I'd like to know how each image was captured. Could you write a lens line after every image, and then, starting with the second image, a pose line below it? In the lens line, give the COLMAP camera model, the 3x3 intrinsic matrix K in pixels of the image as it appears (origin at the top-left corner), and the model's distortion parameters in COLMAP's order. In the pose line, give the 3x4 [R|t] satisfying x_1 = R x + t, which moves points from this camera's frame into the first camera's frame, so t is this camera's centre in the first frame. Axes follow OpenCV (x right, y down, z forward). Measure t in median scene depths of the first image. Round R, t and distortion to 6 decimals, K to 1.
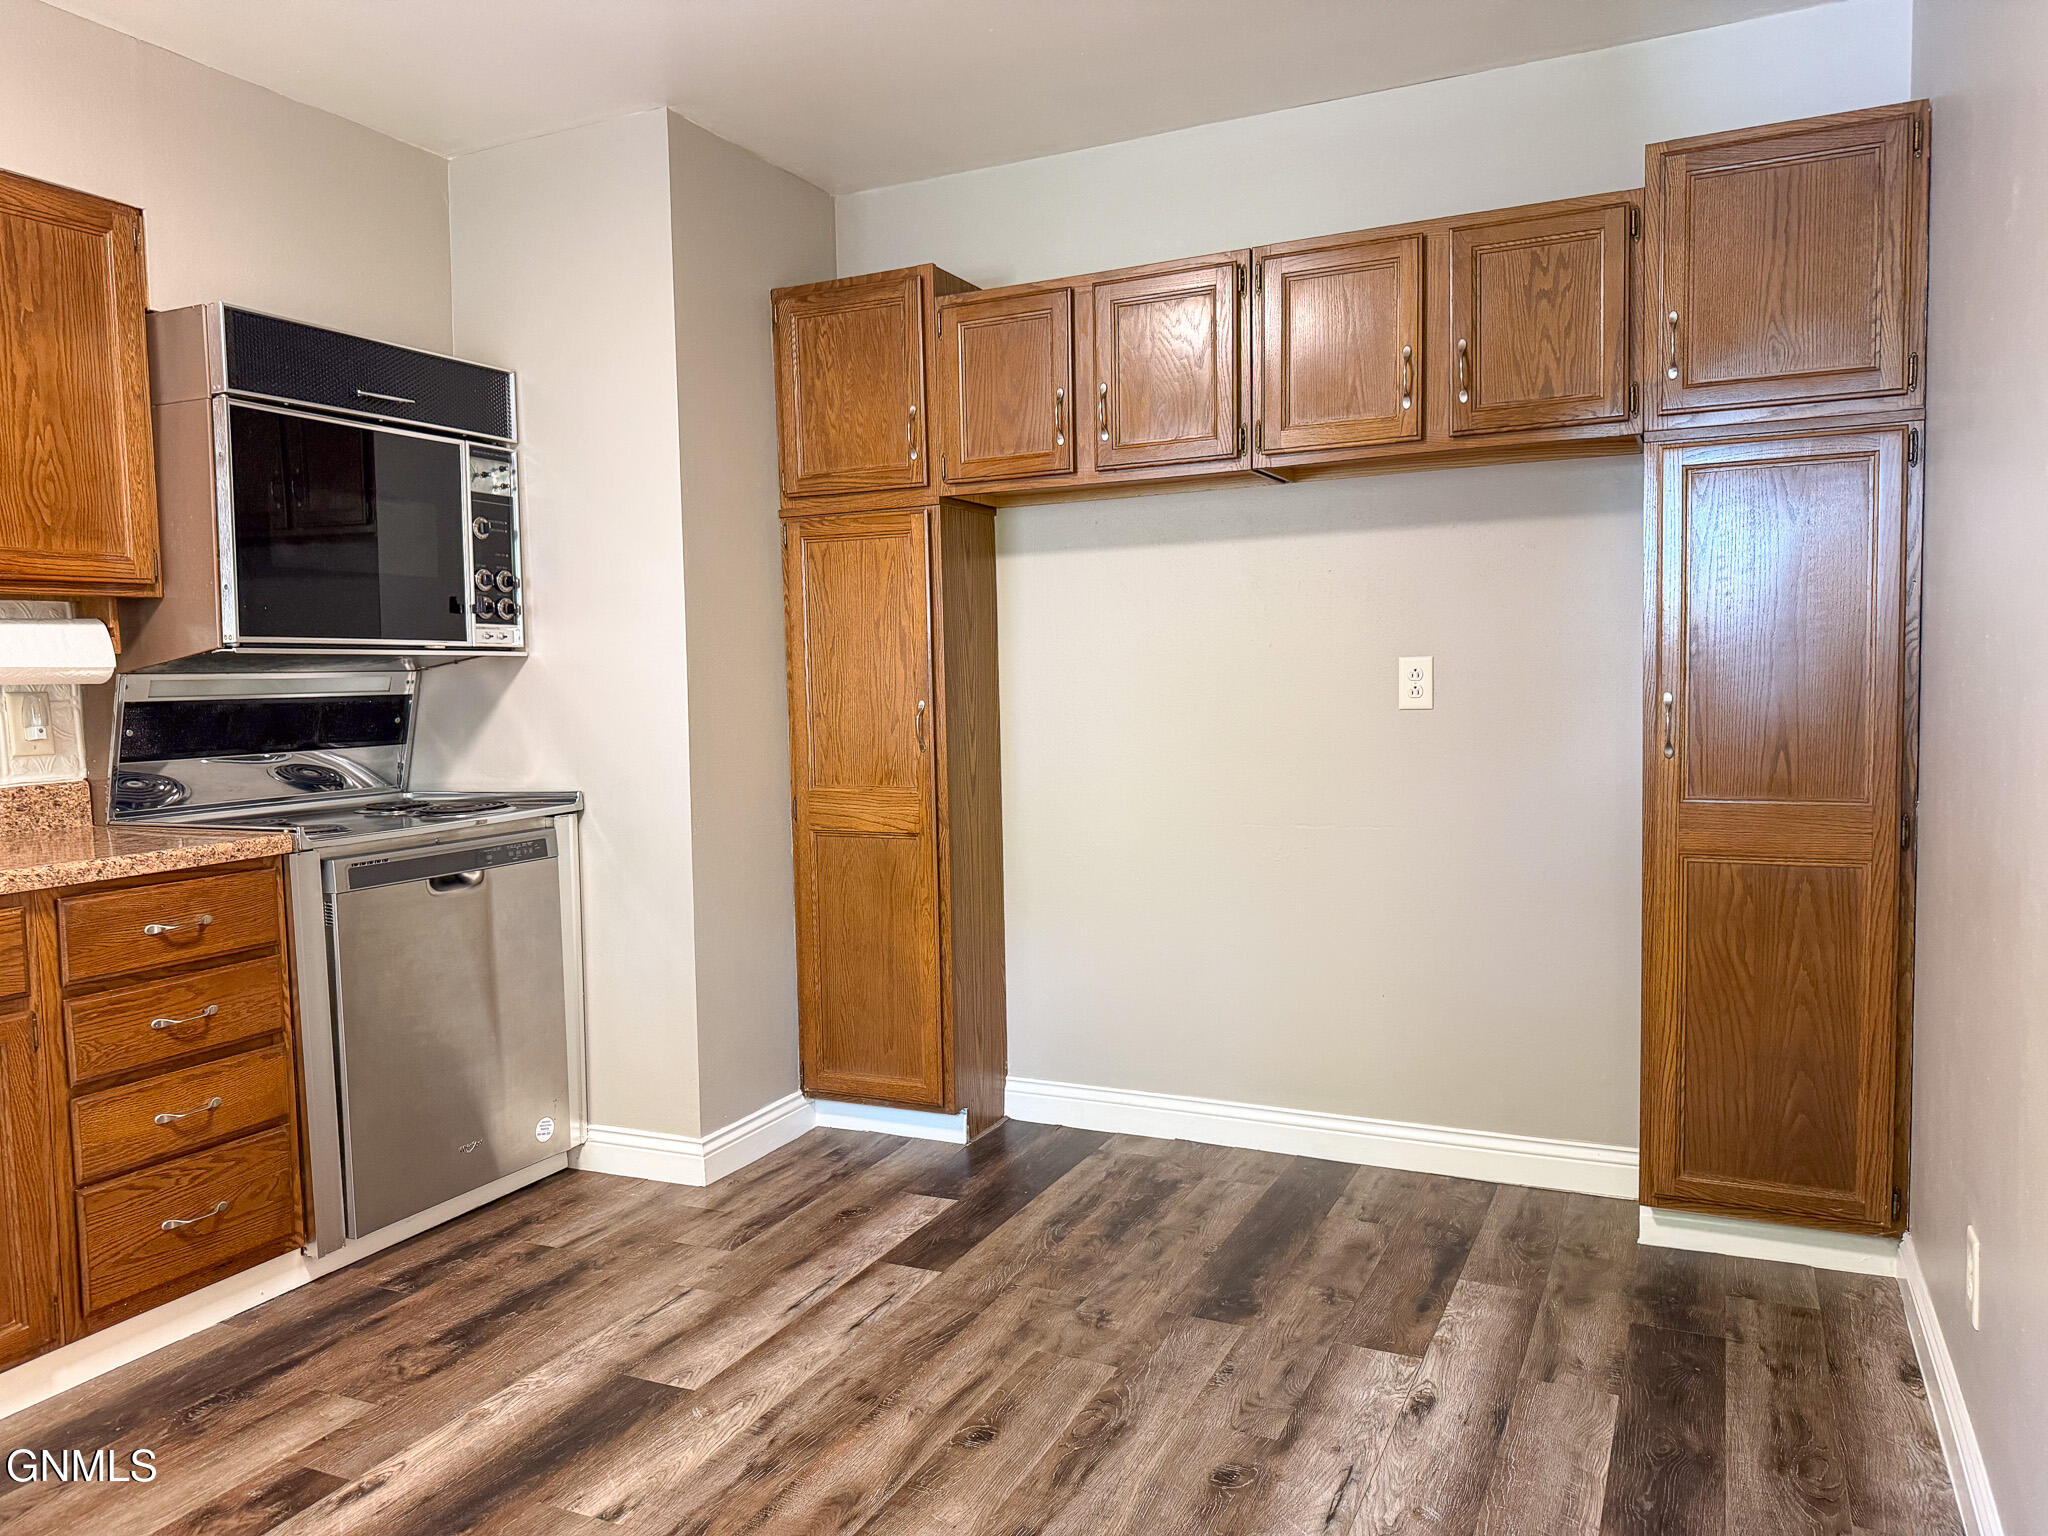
lens RADIAL K [[1468.0, 0, 1030.1], [0, 1468.0, 772.9], [0, 0, 1]] dist [0.073633, -0.091706]
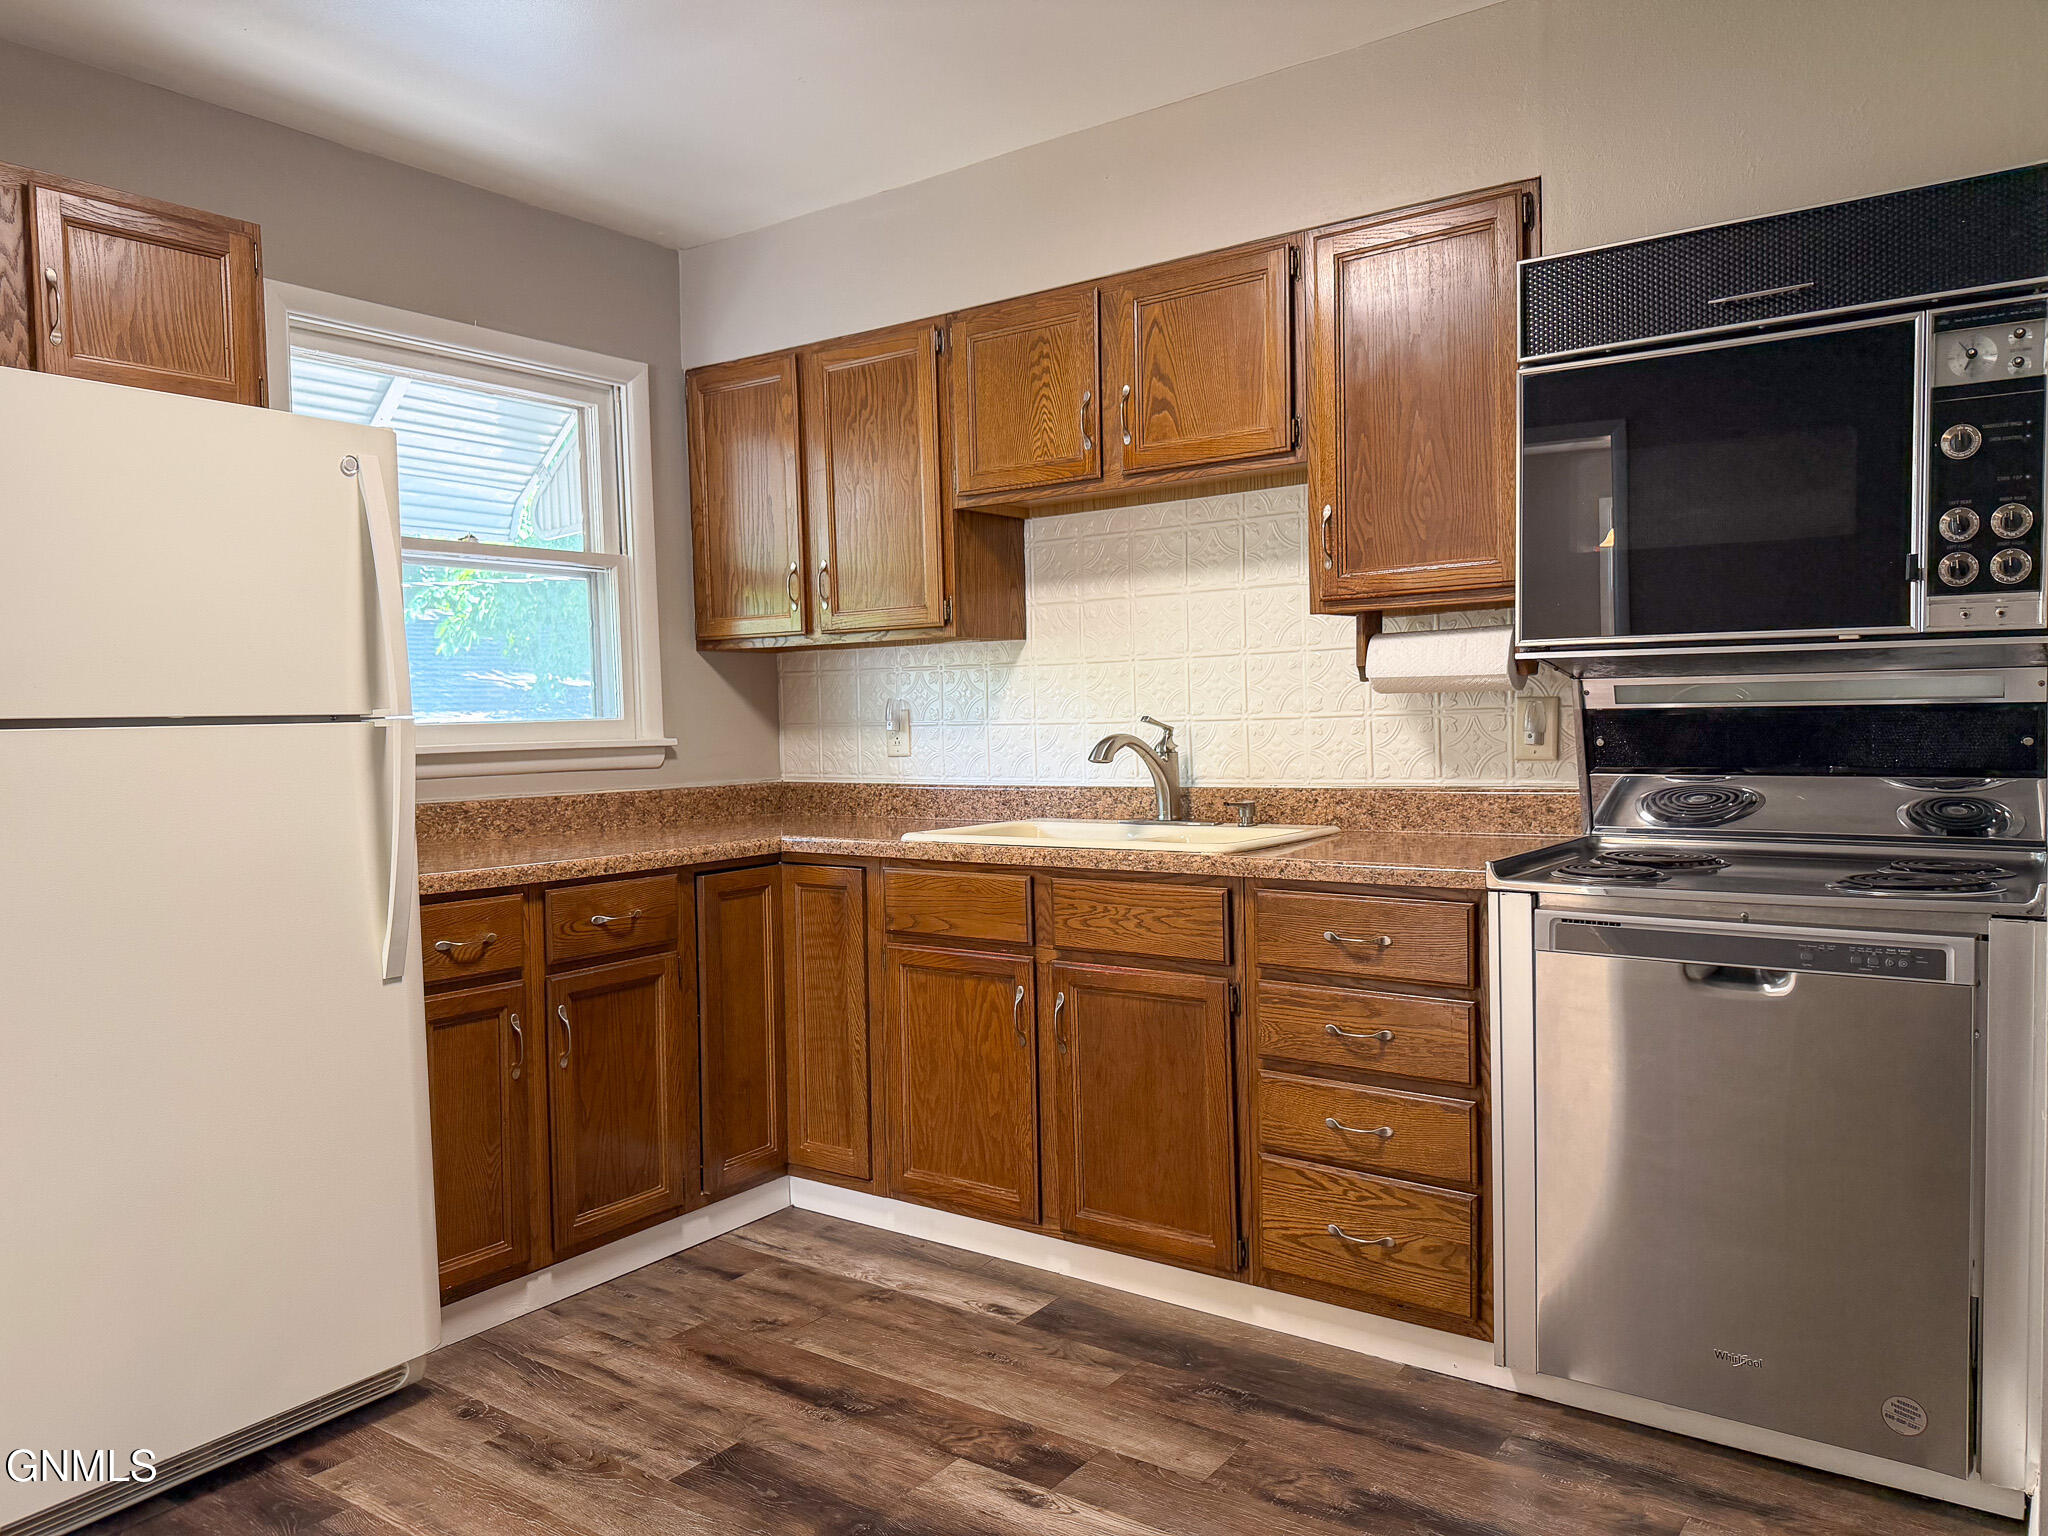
lens RADIAL K [[1468.0, 0, 1030.1], [0, 1468.0, 772.9], [0, 0, 1]] dist [0.073633, -0.091706]
pose [[-0.183033, 0.070869, -0.980549, 0.402265], [-0.043218, 0.995854, 0.080042, -0.073309], [0.982156, 0.057028, -0.179211, 0.905904]]
